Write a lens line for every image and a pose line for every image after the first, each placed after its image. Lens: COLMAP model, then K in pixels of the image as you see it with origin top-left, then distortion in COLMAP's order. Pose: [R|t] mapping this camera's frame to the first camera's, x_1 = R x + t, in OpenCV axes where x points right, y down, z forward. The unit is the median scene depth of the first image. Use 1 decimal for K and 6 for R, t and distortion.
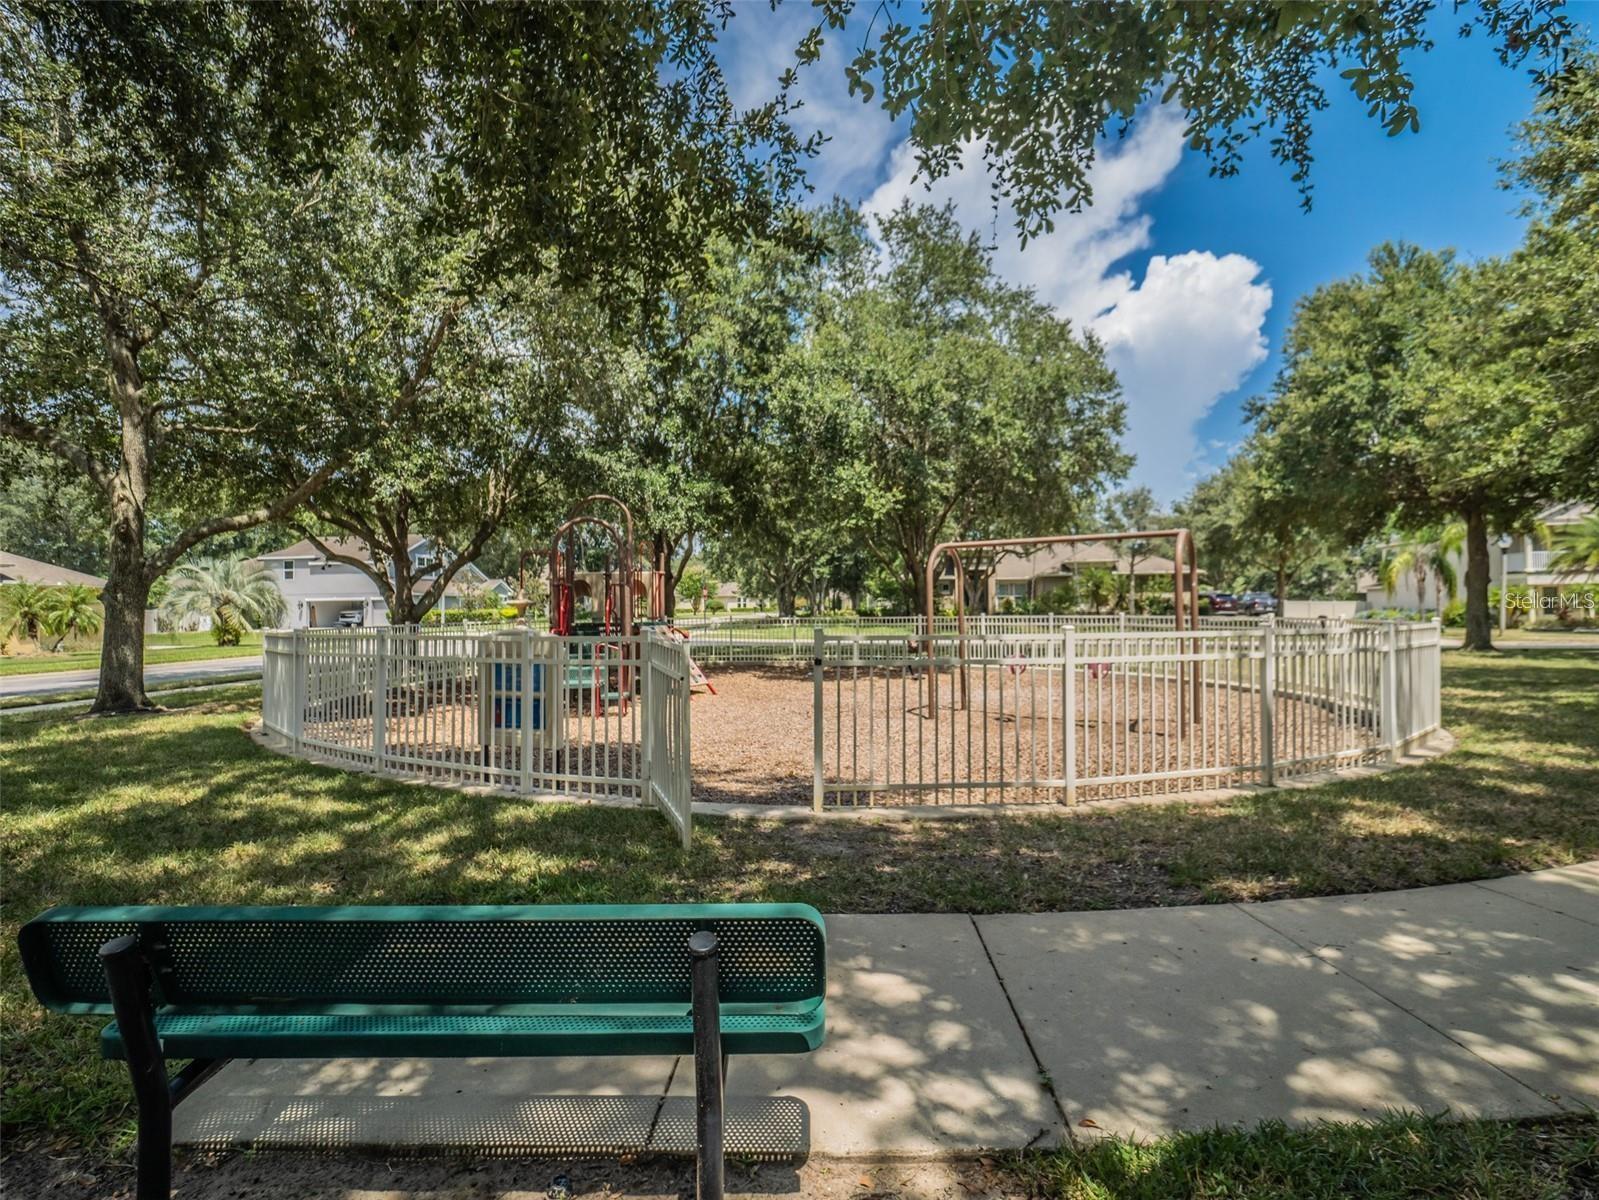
lens RADIAL K [[751.0, 0, 799.5], [0, 751.0, 600.0], [0, 0, 1]] dist [-0.000327, -0.000011]
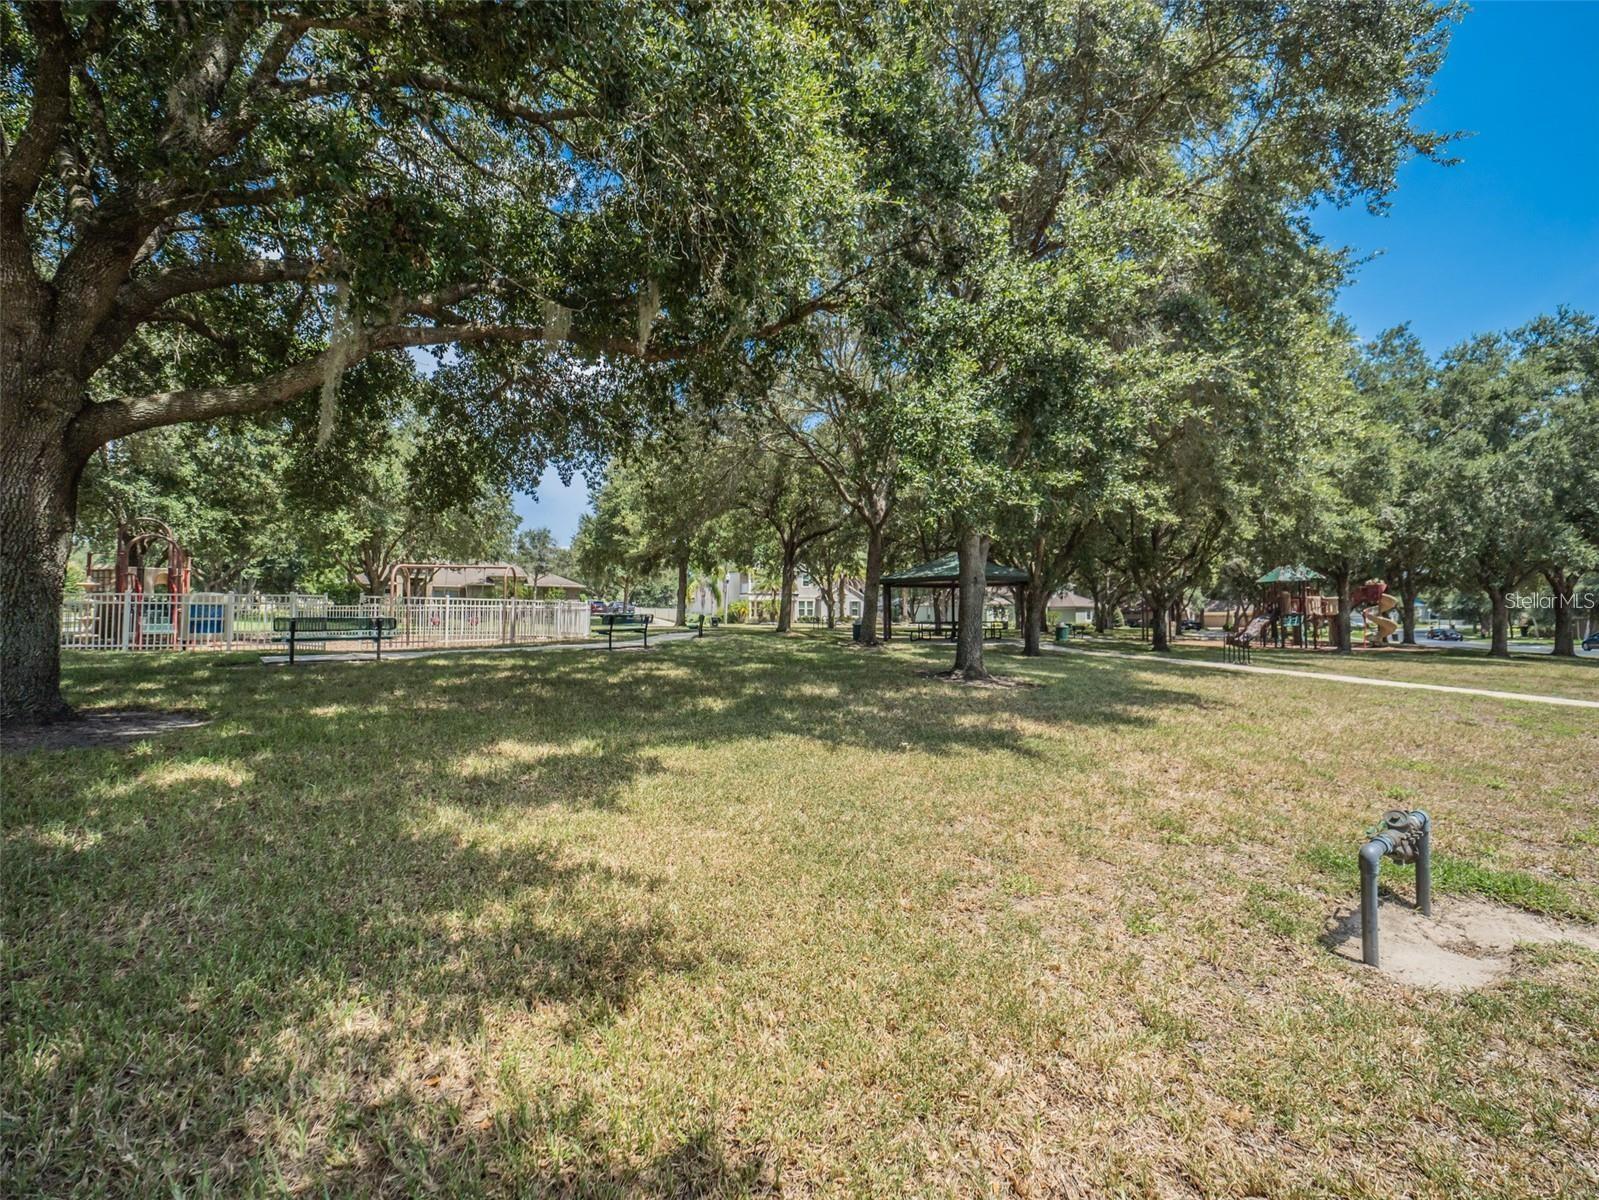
lens RADIAL K [[649.3, 0, 799.5], [0, 649.3, 600.0], [0, 0, 1]] dist [0.018506, -0.025427]
pose [[0.722350, 0.027212, 0.690992, -0.078192], [-0.016883, 0.999622, -0.021717, 0.013622], [-0.691322, 0.004021, 0.722536, -0.335572]]
